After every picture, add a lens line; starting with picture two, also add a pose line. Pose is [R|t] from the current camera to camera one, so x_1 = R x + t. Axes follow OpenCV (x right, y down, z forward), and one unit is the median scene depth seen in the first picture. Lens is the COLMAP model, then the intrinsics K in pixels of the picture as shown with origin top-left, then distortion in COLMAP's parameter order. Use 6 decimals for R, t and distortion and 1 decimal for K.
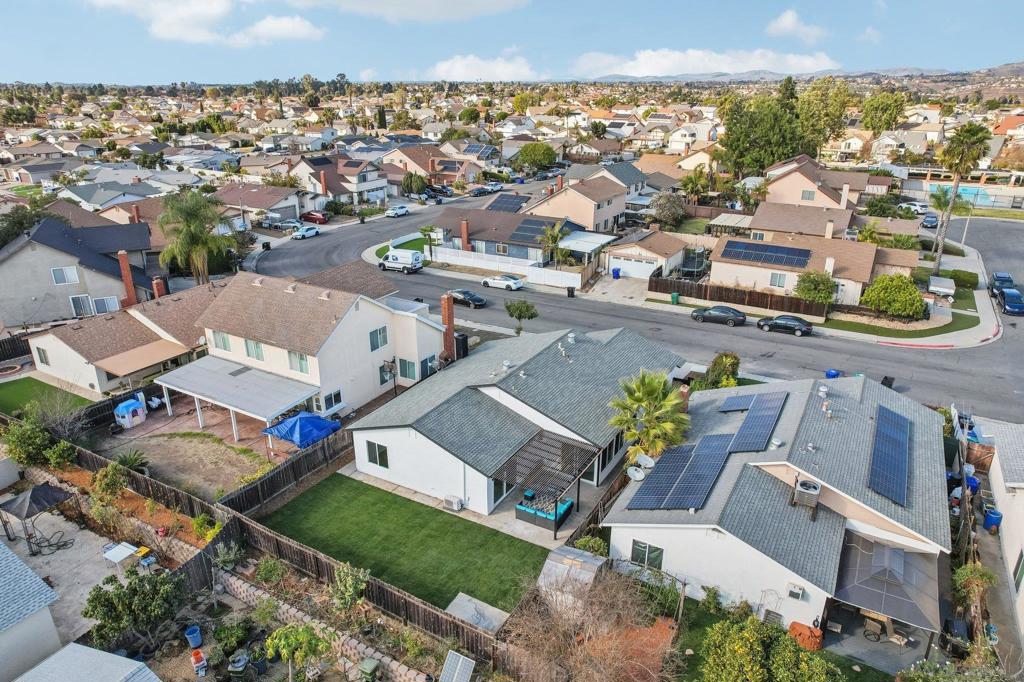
lens RADIAL K [[674.4, 0, 511.6], [0, 674.4, 344.7], [0, 0, 1]] dist [-0.077396, 0.068264]
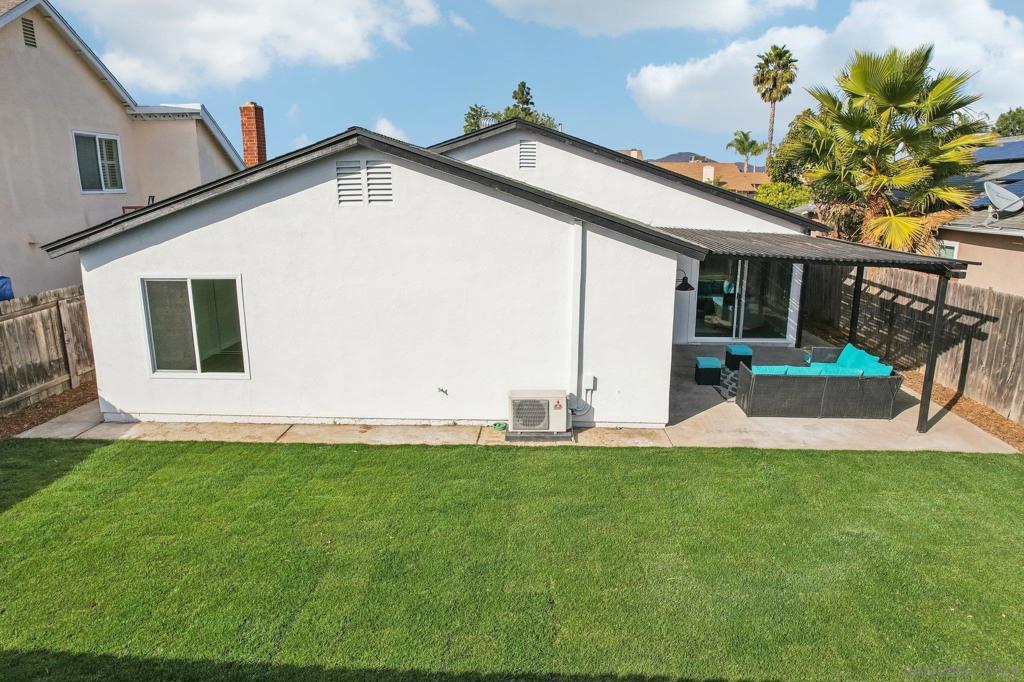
lens RADIAL K [[674.4, 0, 511.6], [0, 674.4, 344.7], [0, 0, 1]] dist [-0.077396, 0.068264]
pose [[0.890047, -0.106349, 0.443291, -0.123311], [0.169856, 0.979753, -0.105989, 0.133024], [-0.423044, 0.169631, 0.890090, 0.423158]]
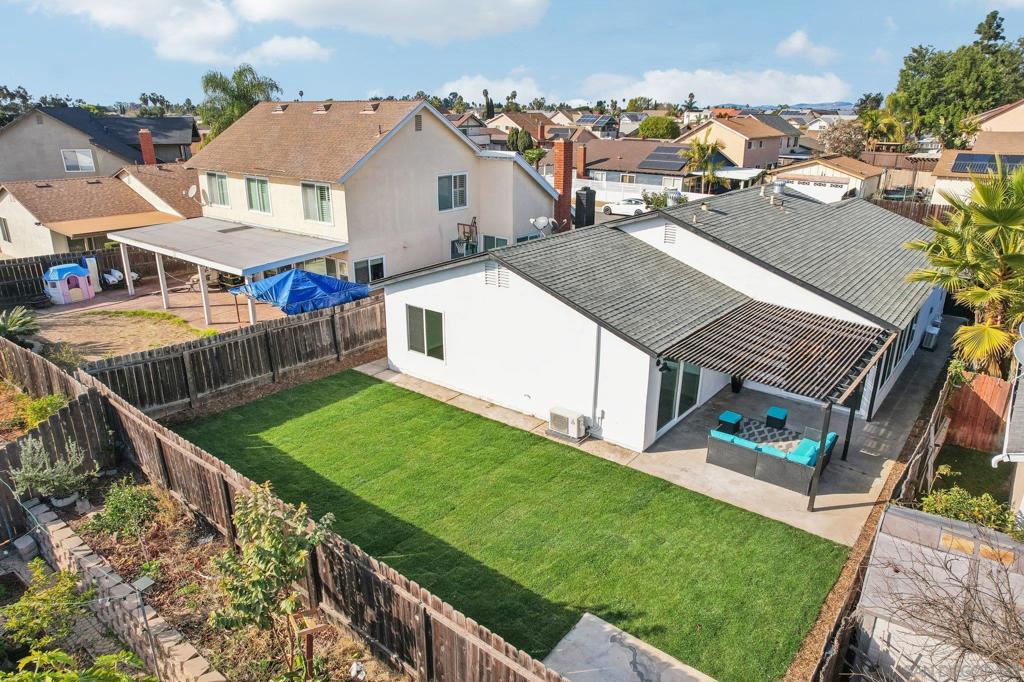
lens RADIAL K [[674.4, 0, 511.6], [0, 674.4, 344.7], [0, 0, 1]] dist [-0.077396, 0.068264]
pose [[0.988167, 0.053331, -0.143810, -0.034480], [-0.058897, 0.997660, -0.034731, 0.112579], [0.141621, 0.042790, 0.988996, 0.295081]]
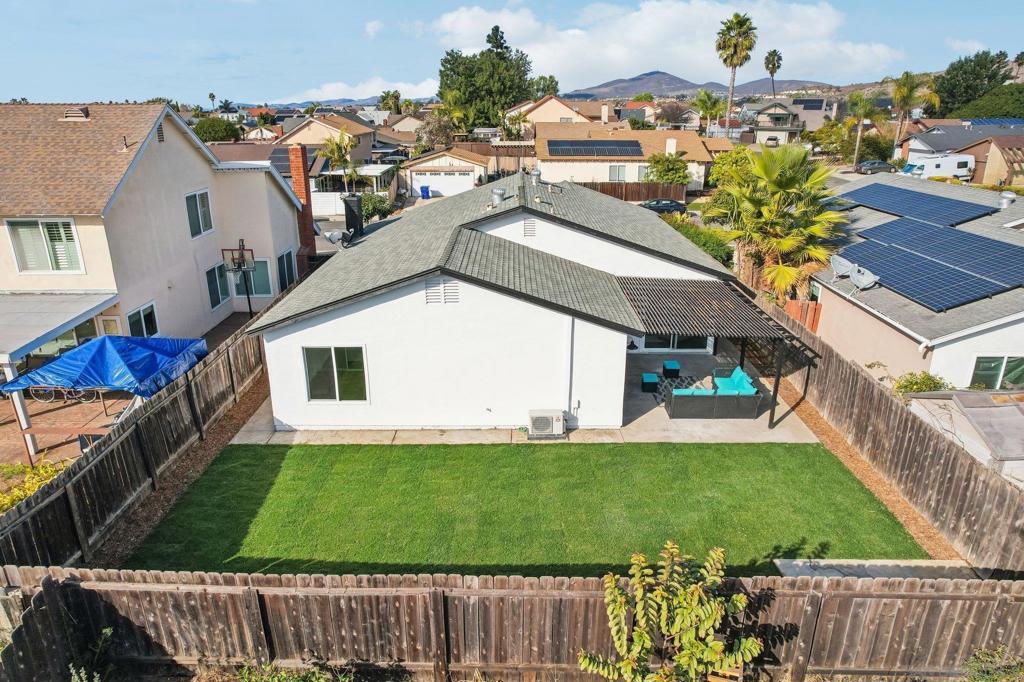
lens RADIAL K [[668.7, 0, 510.3], [0, 668.7, 345.5], [0, 0, 1]] dist [-0.079004, 0.071347]
pose [[0.870209, -0.170395, 0.462279, -0.179983], [0.185744, 0.982519, 0.012505, 0.096671], [-0.456328, 0.074983, 0.886646, 0.331370]]
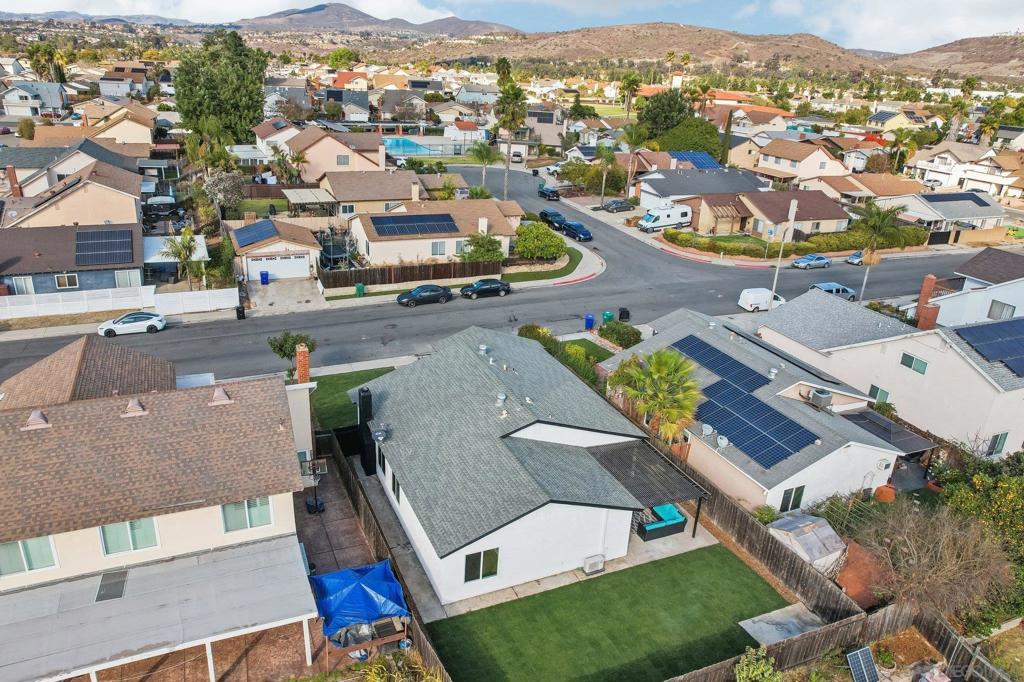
lens RADIAL K [[729.5, 0, 512.0], [0, 729.5, 341.0], [0, 0, 1]] dist [-0.081217, 0.075376]
pose [[0.587427, -0.272929, 0.761866, -0.431086], [0.247708, 0.956870, 0.151794, -0.110590], [-0.770435, 0.099552, 0.629698, 0.269521]]
